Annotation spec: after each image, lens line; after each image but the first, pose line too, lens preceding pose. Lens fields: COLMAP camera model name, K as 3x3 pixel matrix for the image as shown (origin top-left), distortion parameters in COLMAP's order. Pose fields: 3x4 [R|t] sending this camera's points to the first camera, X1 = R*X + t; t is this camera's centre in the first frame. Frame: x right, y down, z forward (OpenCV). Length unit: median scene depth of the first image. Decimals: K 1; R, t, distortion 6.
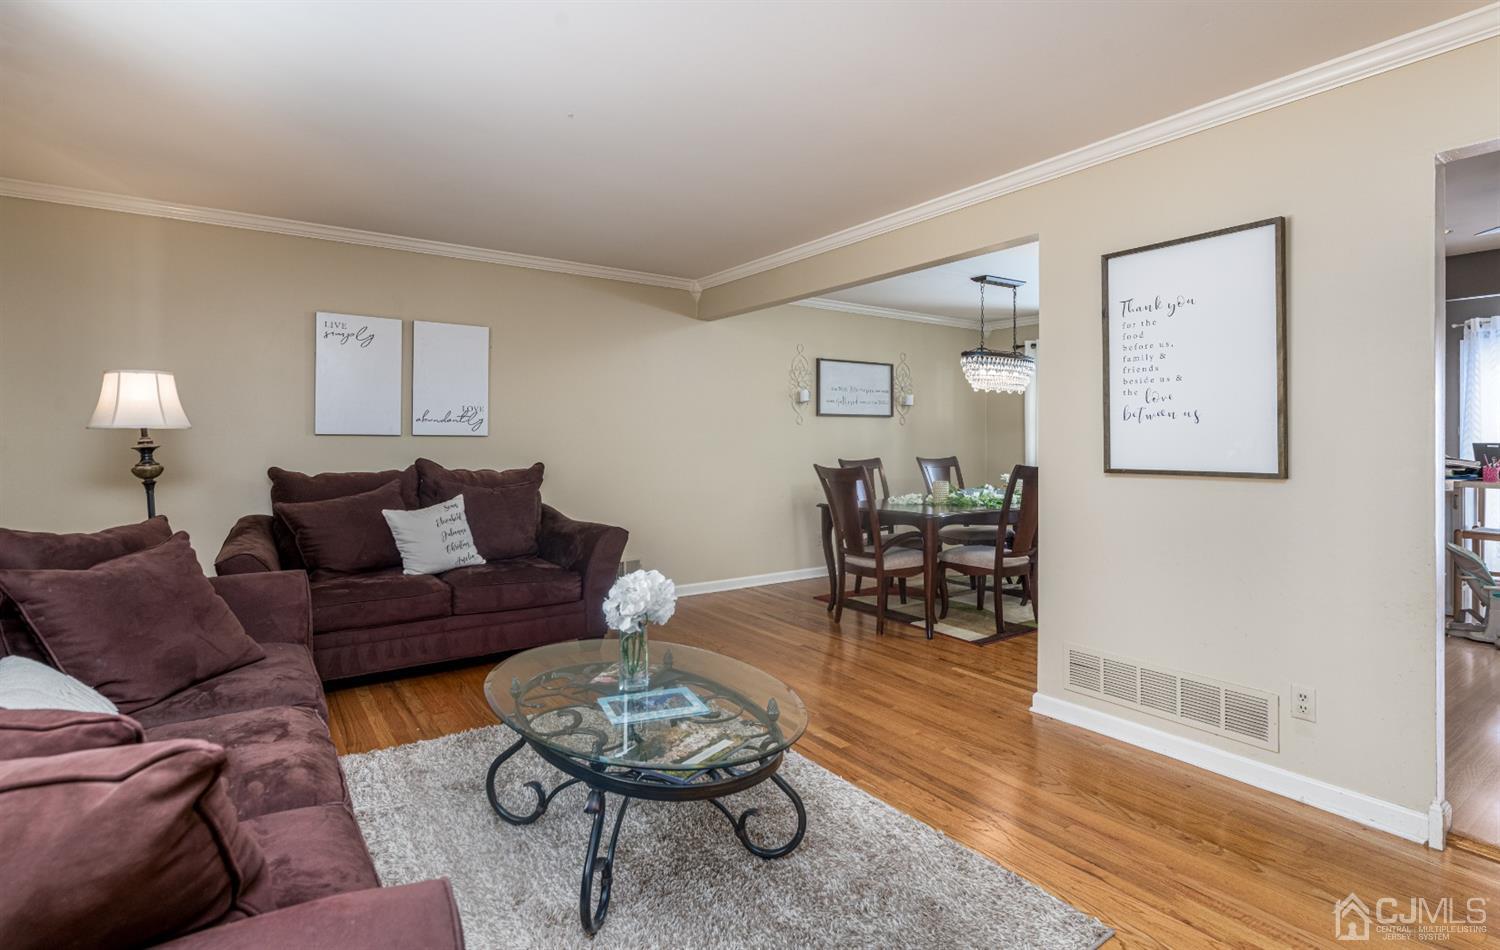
lens RADIAL K [[723.4, 0, 768.7], [0, 723.4, 445.5], [0, 0, 1]] dist [0.001840, 0.000249]
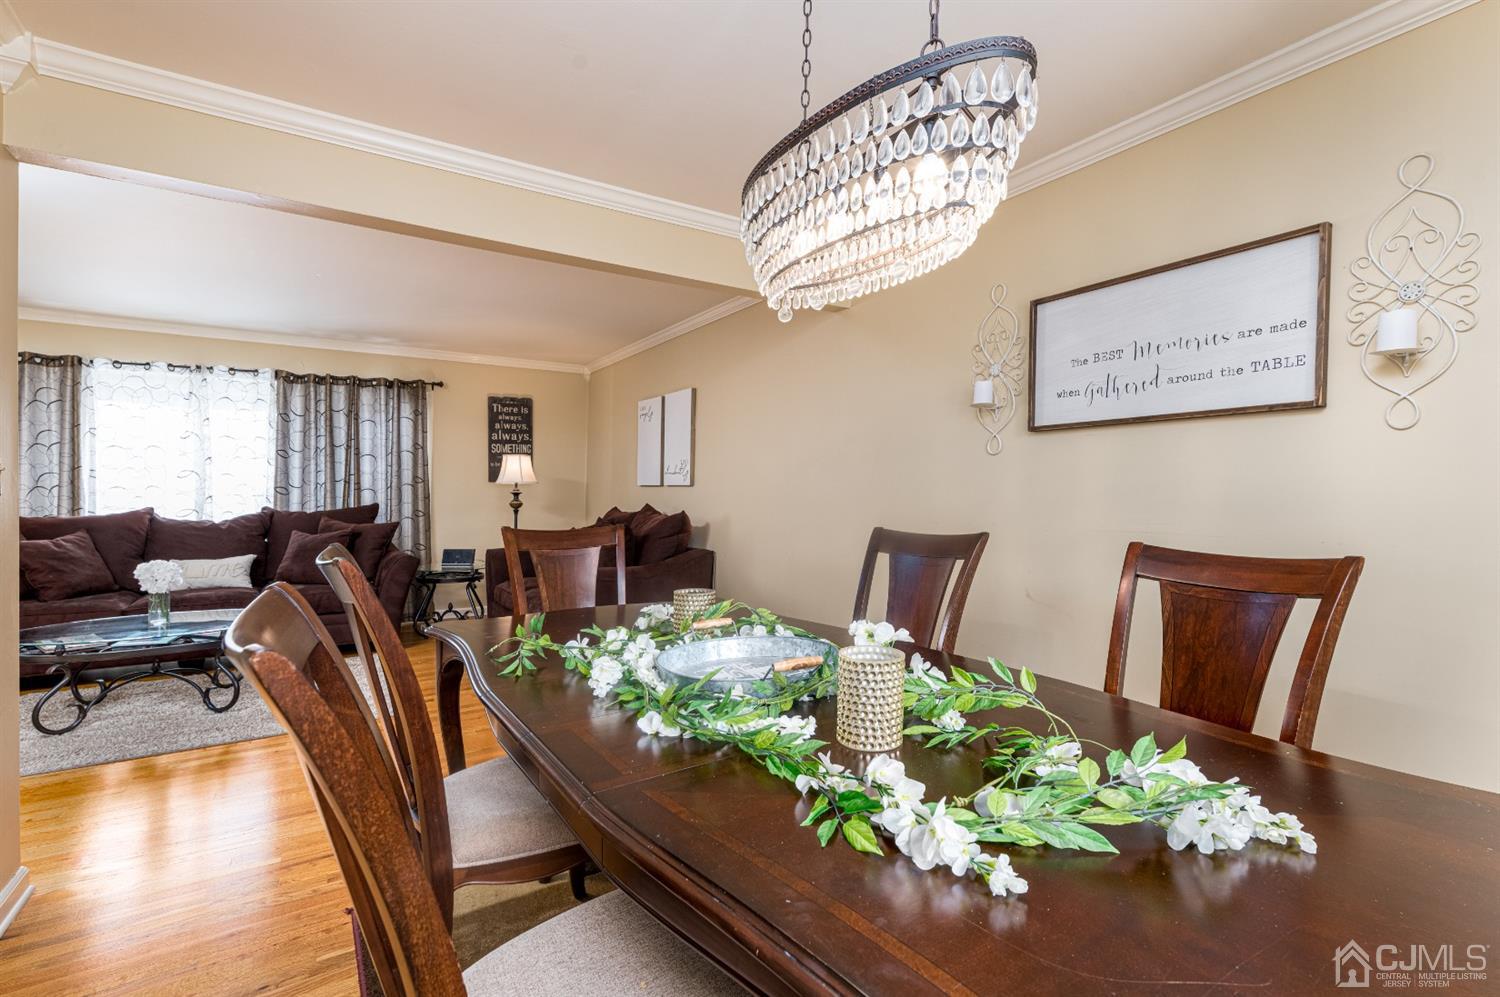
lens RADIAL K [[675.4, 0, 752.6], [0, 675.4, 491.7], [0, 0, 1]] dist [-0.002172, -0.000191]
pose [[-0.034441, 0.003170, -0.999402, 0.493030], [-0.005169, 0.999981, 0.003349, -0.004912], [0.999393, 0.005281, -0.034424, 0.851388]]
